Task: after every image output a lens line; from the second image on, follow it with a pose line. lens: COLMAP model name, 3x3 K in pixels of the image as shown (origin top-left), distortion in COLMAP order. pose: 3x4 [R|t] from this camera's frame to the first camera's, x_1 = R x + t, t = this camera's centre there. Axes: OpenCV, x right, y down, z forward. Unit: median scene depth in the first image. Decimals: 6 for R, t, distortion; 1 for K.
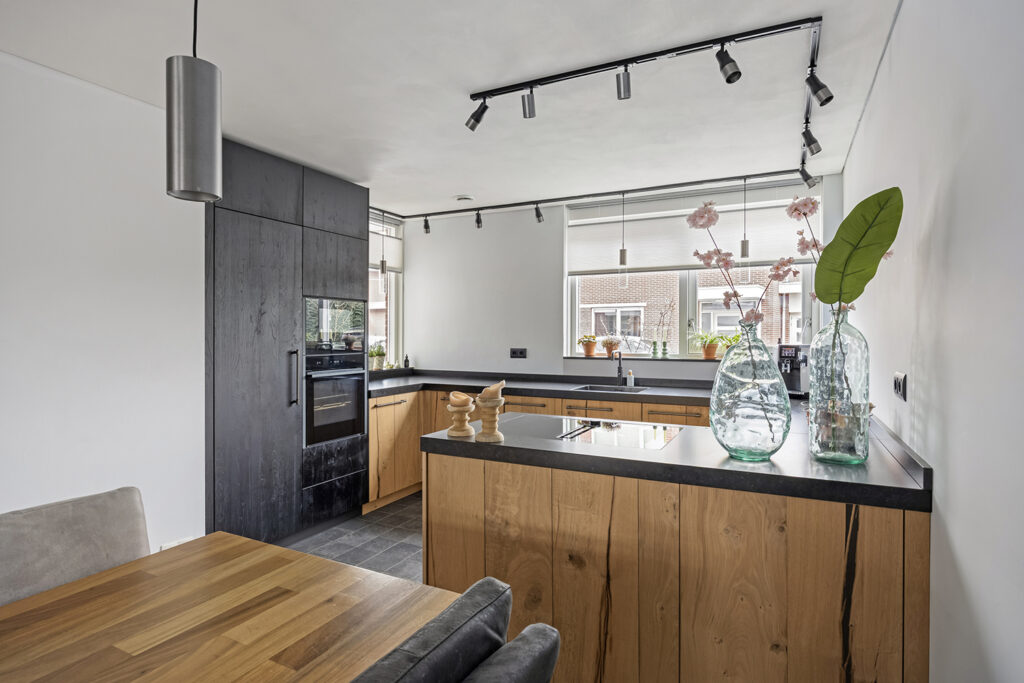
lens RADIAL K [[546.6, 0, 515.0], [0, 546.6, 333.1], [0, 0, 1]] dist [-0.012581, -0.000156]
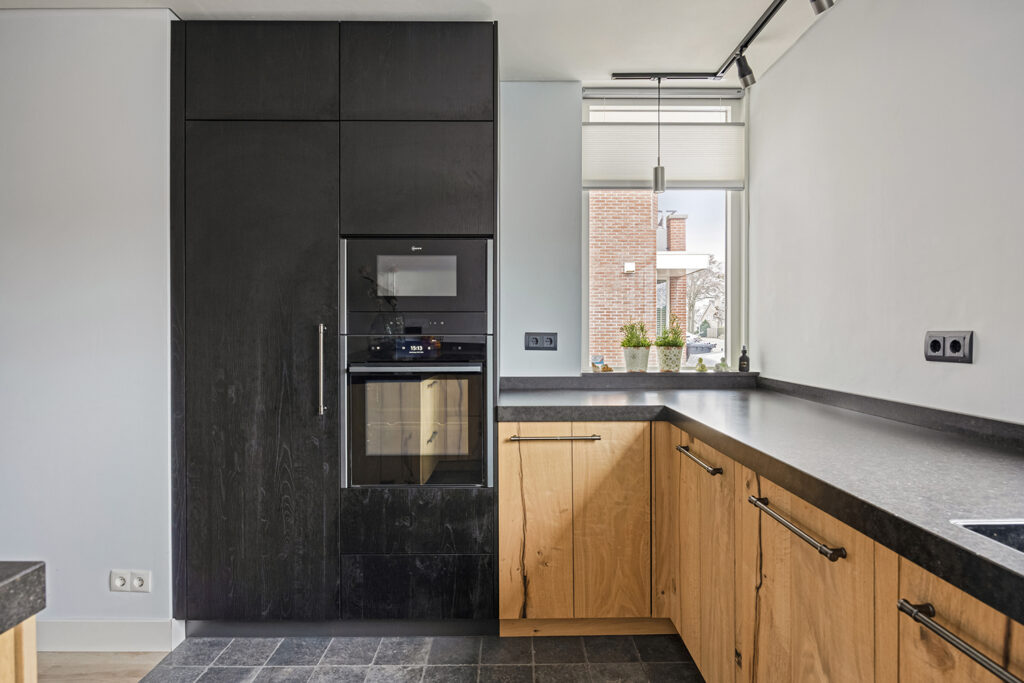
lens RADIAL K [[546.6, 0, 515.0], [0, 546.6, 333.1], [0, 0, 1]] dist [-0.012581, -0.000156]
pose [[0.459239, 0.001186, -0.888312, 0.201956], [0.002422, 0.999994, 0.002587, 0.032793], [0.888309, -0.003340, 0.459233, 0.760024]]
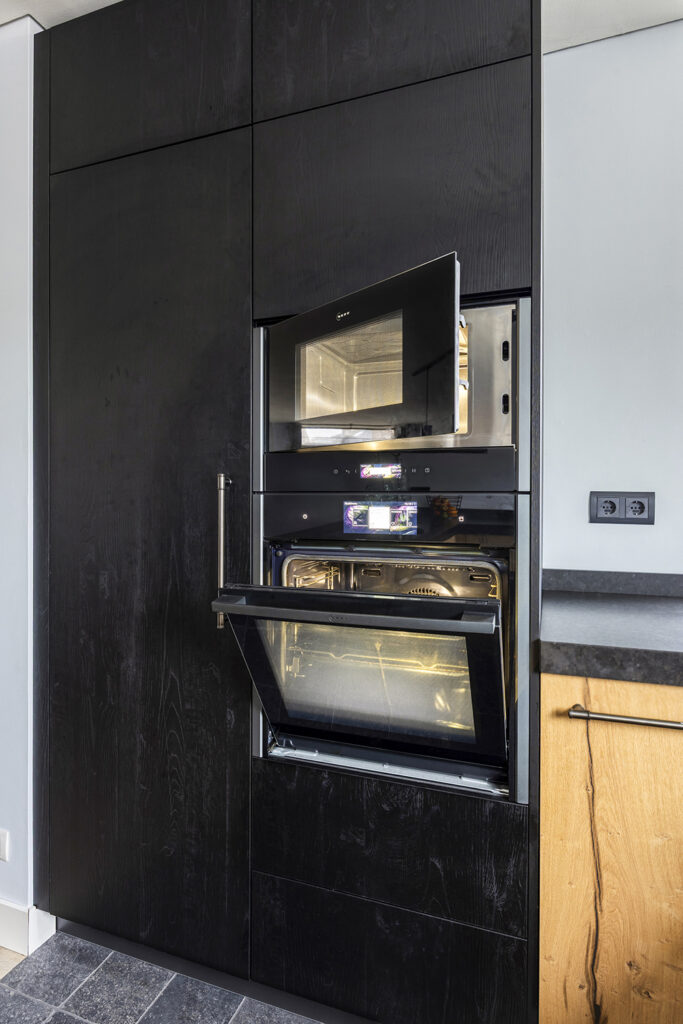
lens RADIAL K [[582.0, 0, 330.2], [0, 582.0, 499.7], [0, 0, 1]] dist [-0.011261, 0.000254]
pose [[0.106643, 0.004743, -0.994286, -0.009743], [-0.001097, 0.999989, 0.004653, 0.037553], [0.994297, 0.000595, 0.106647, 0.858443]]
